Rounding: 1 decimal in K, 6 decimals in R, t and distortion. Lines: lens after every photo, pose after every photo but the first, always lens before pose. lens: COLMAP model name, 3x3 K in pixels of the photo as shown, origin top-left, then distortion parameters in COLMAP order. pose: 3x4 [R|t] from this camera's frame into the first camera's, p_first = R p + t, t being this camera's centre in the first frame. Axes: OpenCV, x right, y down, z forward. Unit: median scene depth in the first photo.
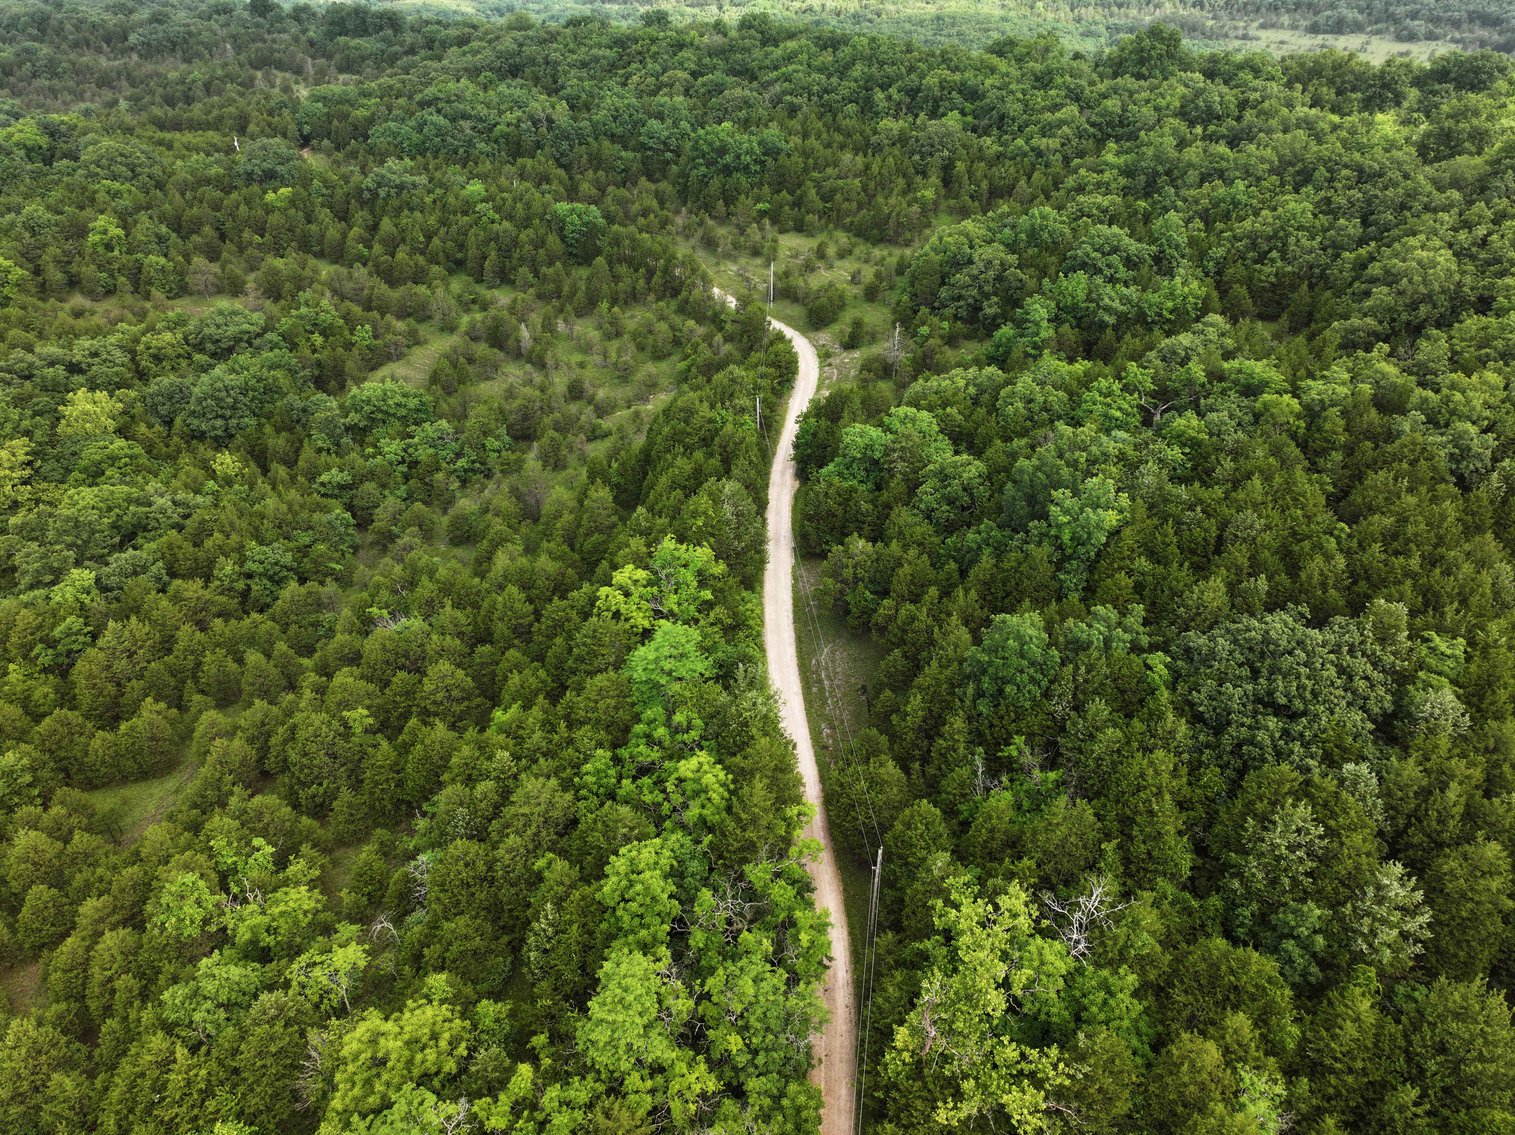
lens RADIAL K [[1058.2, 0, 753.1], [0, 1058.2, 567.2], [0, 0, 1]] dist [-0.003460, 0.018812]
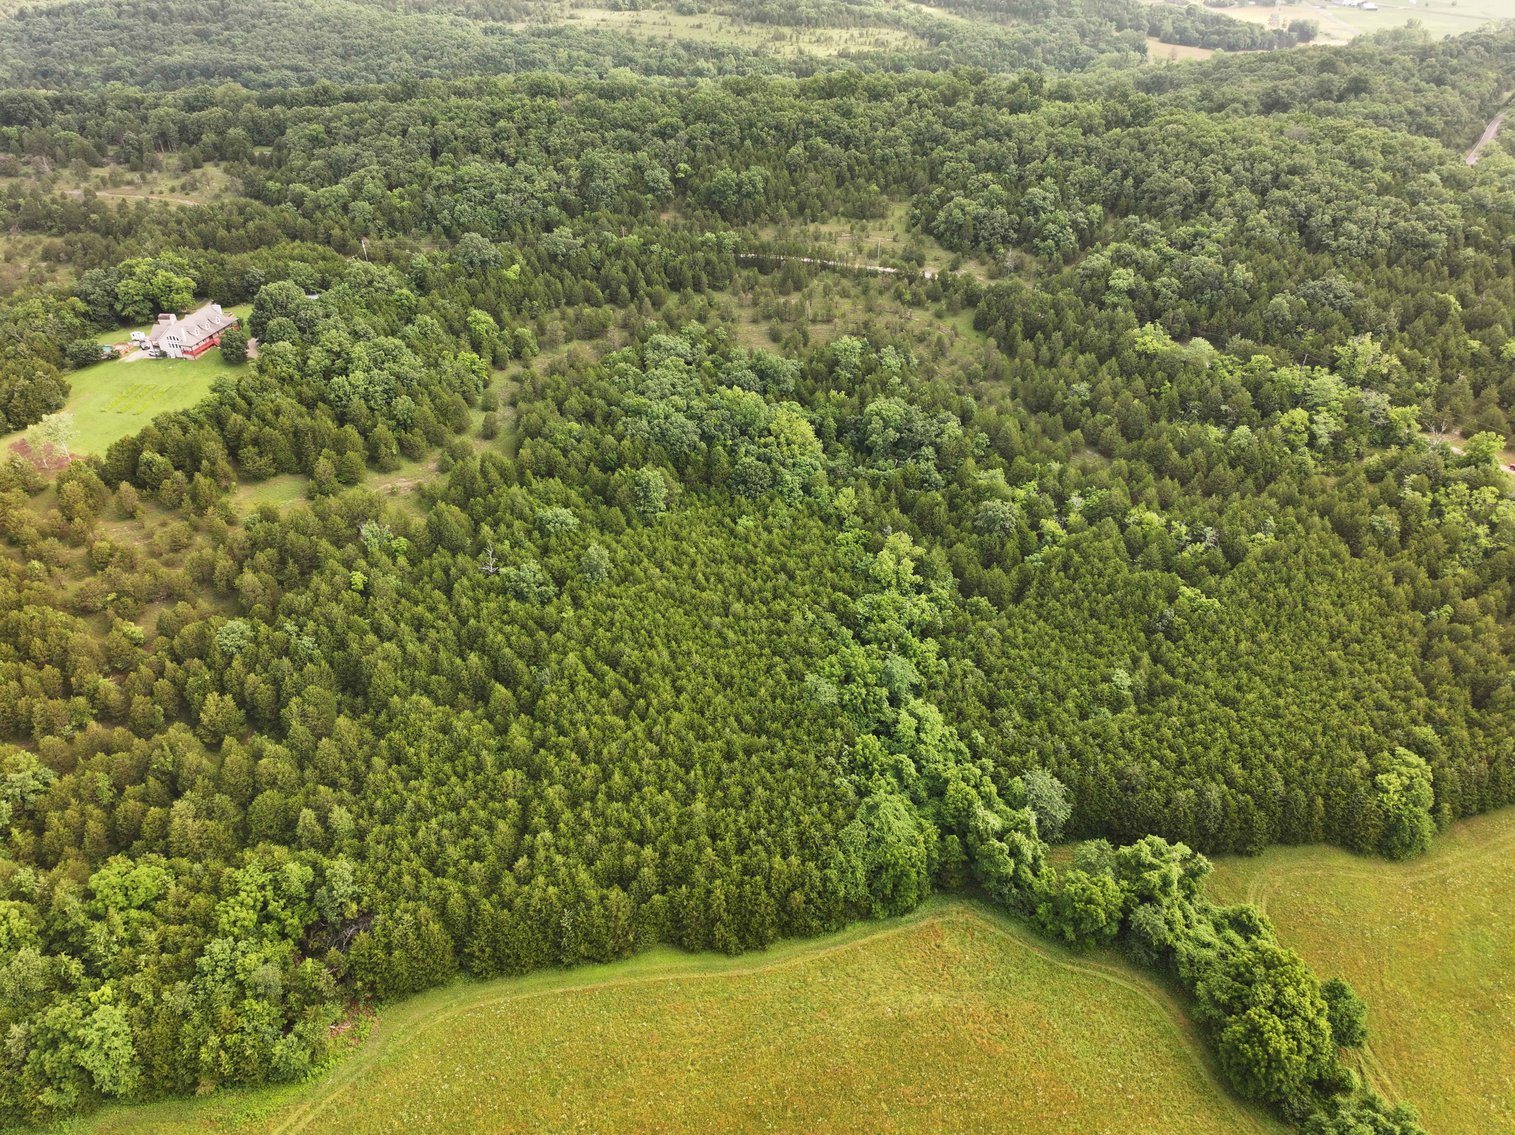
lens RADIAL K [[1058.2, 0, 765.6], [0, 1058.2, 572.3], [0, 0, 1]] dist [-0.003460, 0.018812]
pose [[0.717032, -0.386593, 0.580009, -1.964138], [0.354138, 0.918754, 0.174575, -0.197191], [-0.600376, 0.080227, 0.795684, -0.435868]]
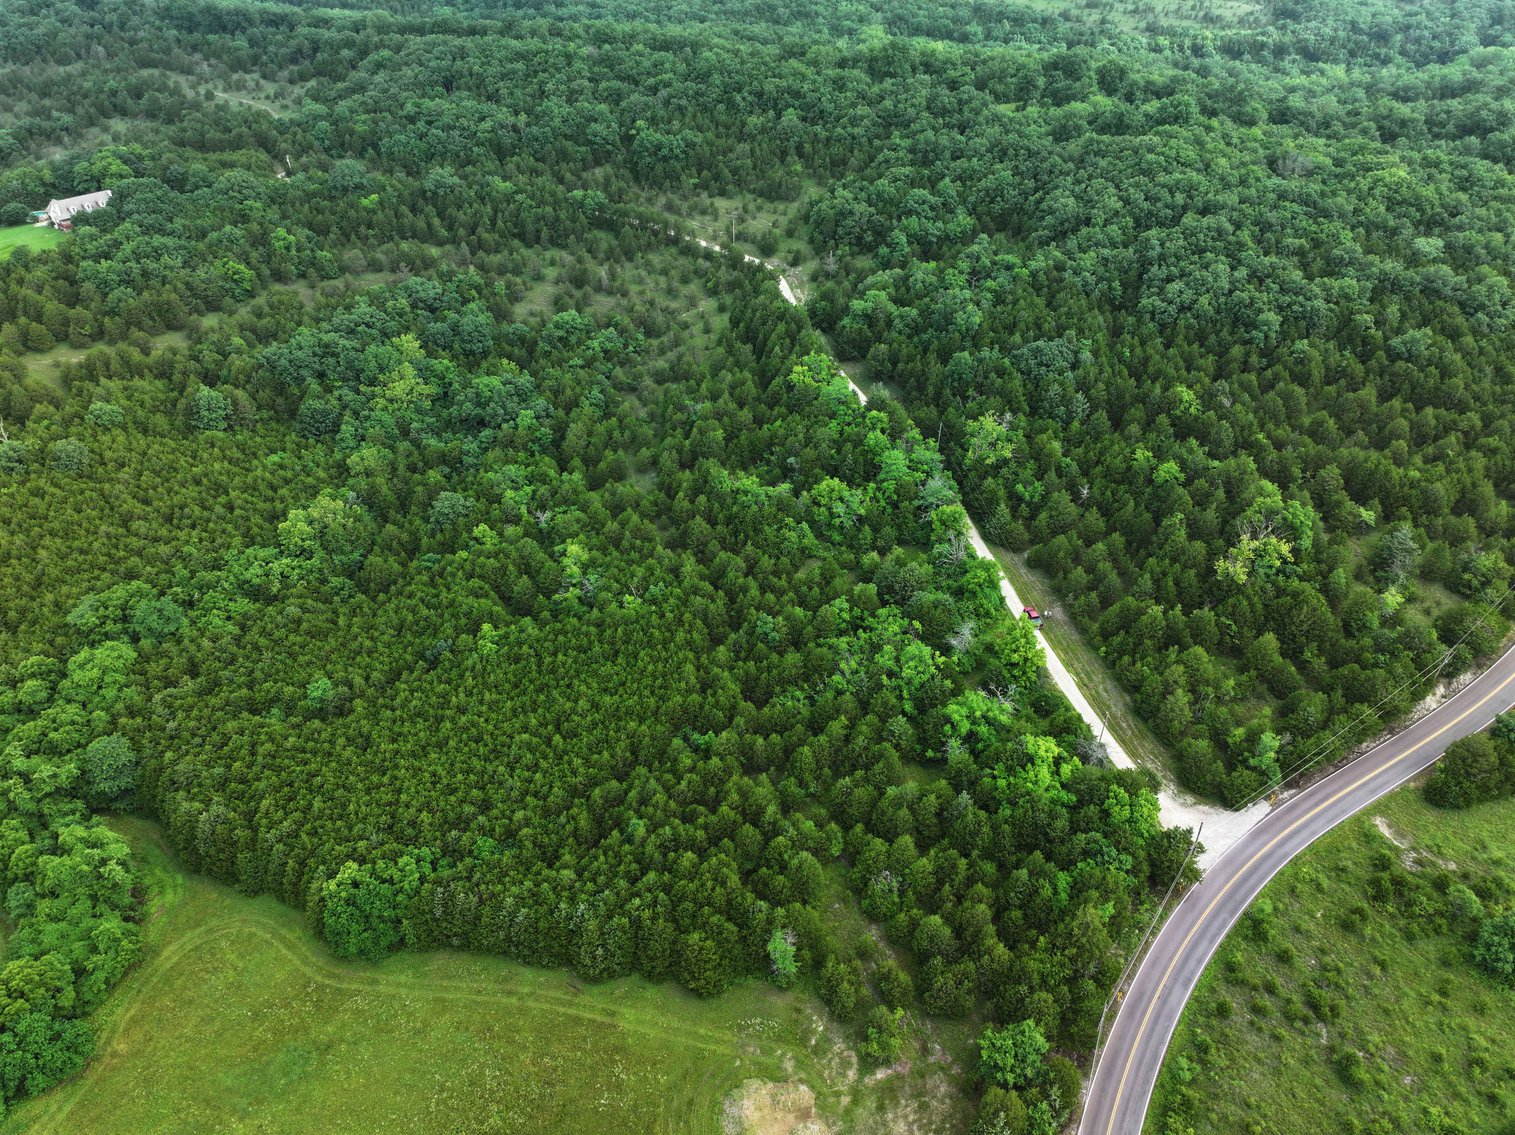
lens RADIAL K [[1058.2, 0, 752.5], [0, 1058.2, 567.2], [0, 0, 1]] dist [-0.003460, 0.018812]
pose [[0.955710, -0.172557, 0.238417, -0.641383], [0.151619, 0.982987, 0.103670, 0.136855], [-0.252250, -0.062930, 0.965614, -1.009855]]
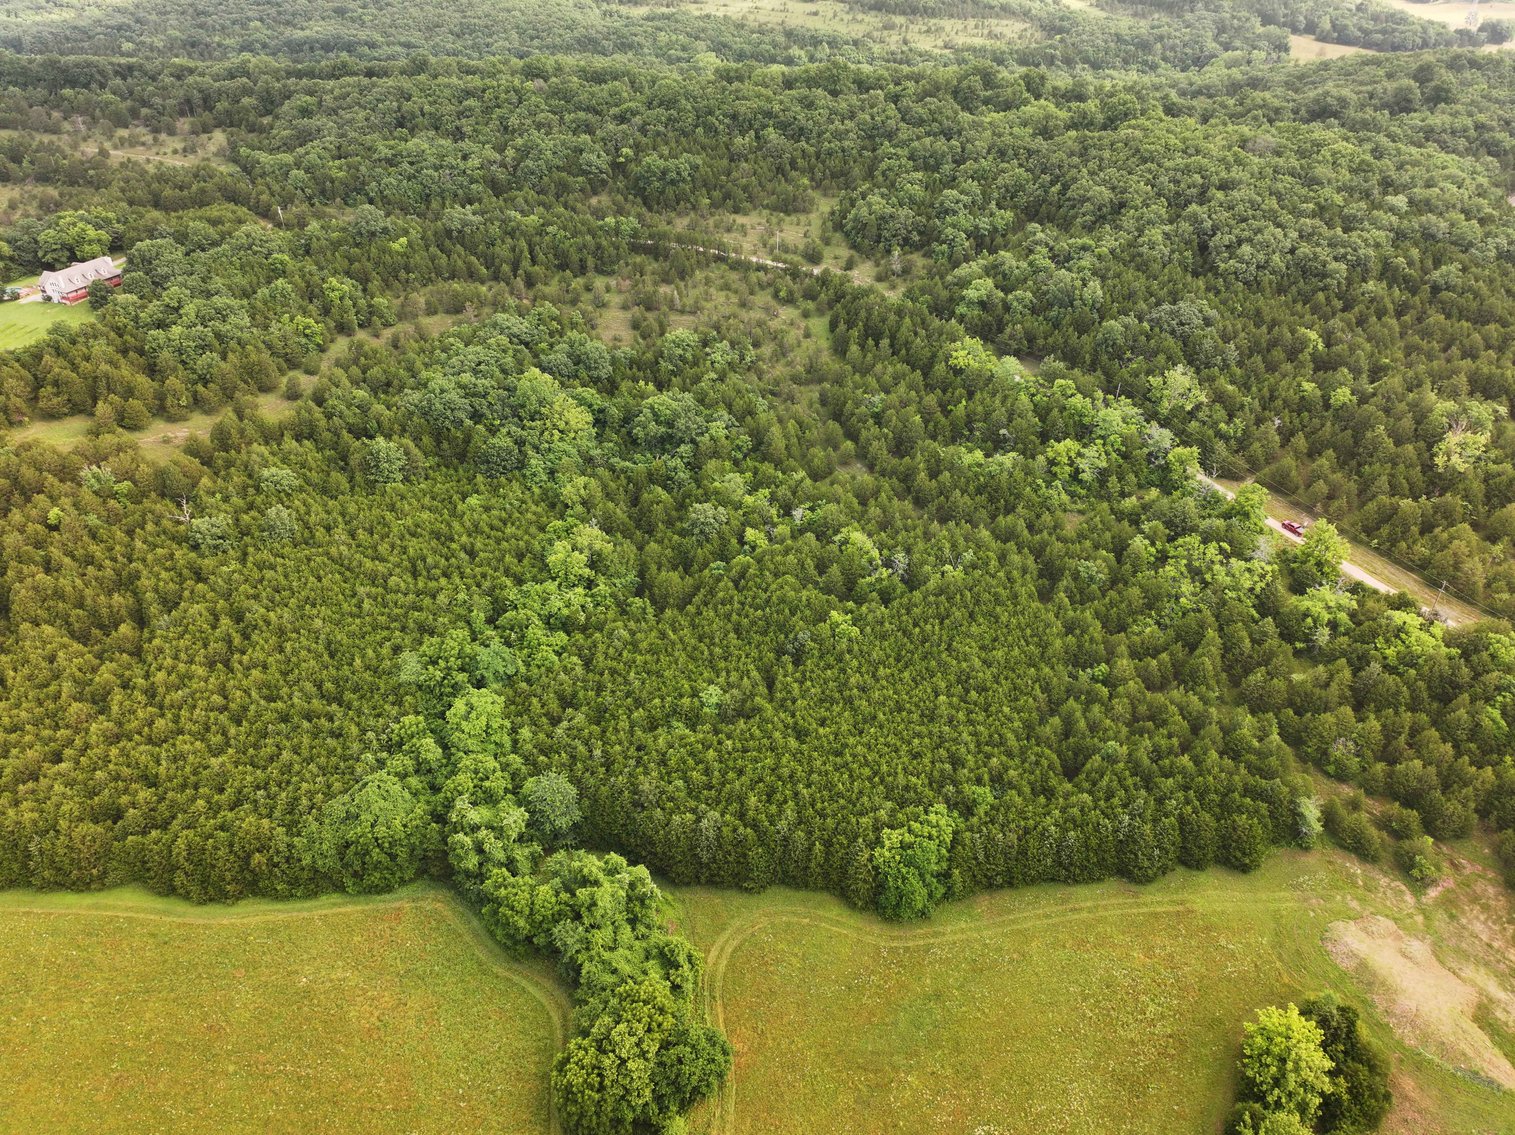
lens RADIAL K [[1058.2, 0, 759.5], [0, 1058.2, 570.7], [0, 0, 1]] dist [-0.003460, 0.018812]
pose [[0.841481, -0.304975, 0.445982, -1.374975], [0.276372, 0.952256, 0.129719, 0.031259], [-0.464250, 0.014101, 0.885592, -0.825447]]
